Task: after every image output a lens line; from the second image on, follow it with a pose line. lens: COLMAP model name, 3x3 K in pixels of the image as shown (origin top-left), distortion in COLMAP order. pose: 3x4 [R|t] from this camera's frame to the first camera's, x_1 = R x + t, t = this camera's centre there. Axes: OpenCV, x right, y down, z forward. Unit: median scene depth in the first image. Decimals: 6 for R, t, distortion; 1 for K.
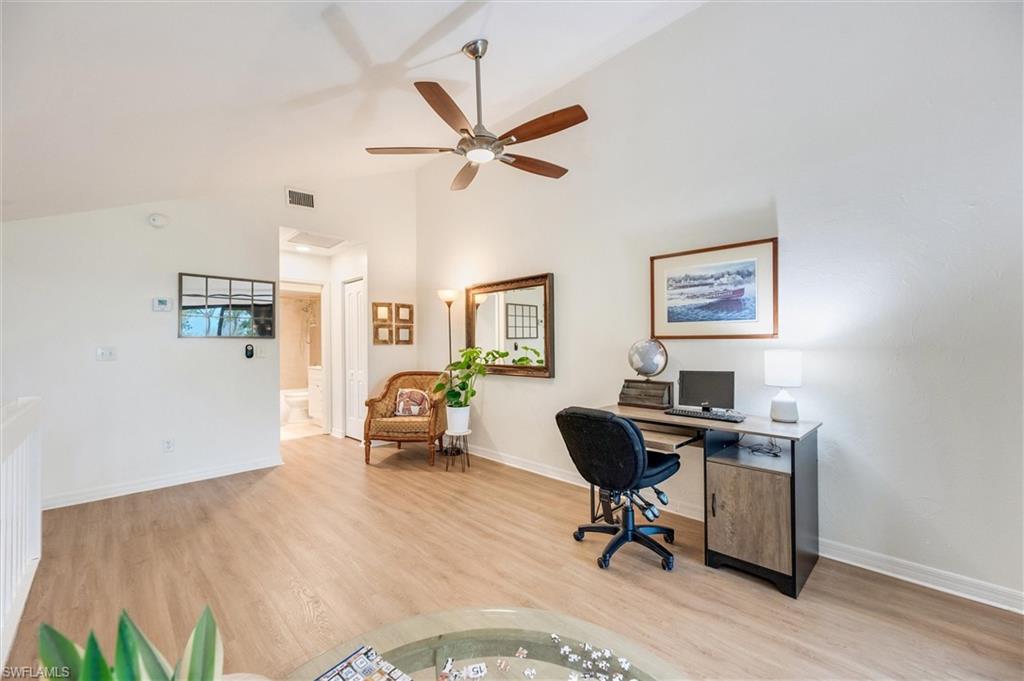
lens RADIAL K [[403.4, 0, 509.1], [0, 403.4, 338.7], [0, 0, 1]] dist [0.000149, -0.000778]
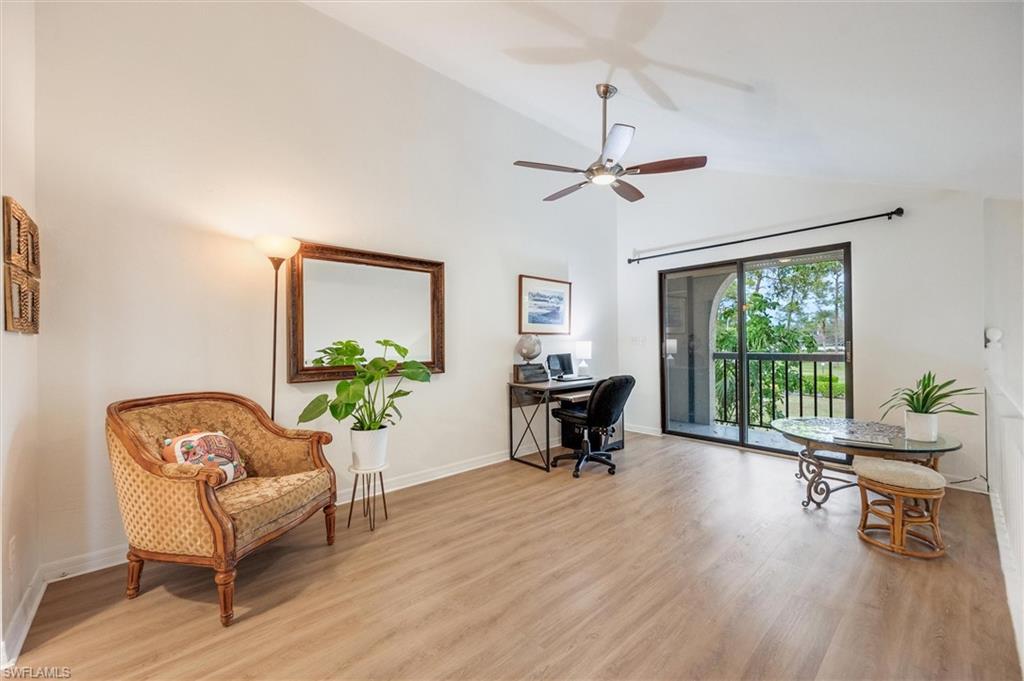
lens RADIAL K [[403.4, 0, 509.1], [0, 403.4, 341.6], [0, 0, 1]] dist [0.000149, -0.000778]
pose [[0.056251, 0.012009, 0.998344, -1.069251], [-0.001946, 0.999927, -0.011918, 0.044270], [-0.998415, -0.001272, 0.056270, 1.007238]]
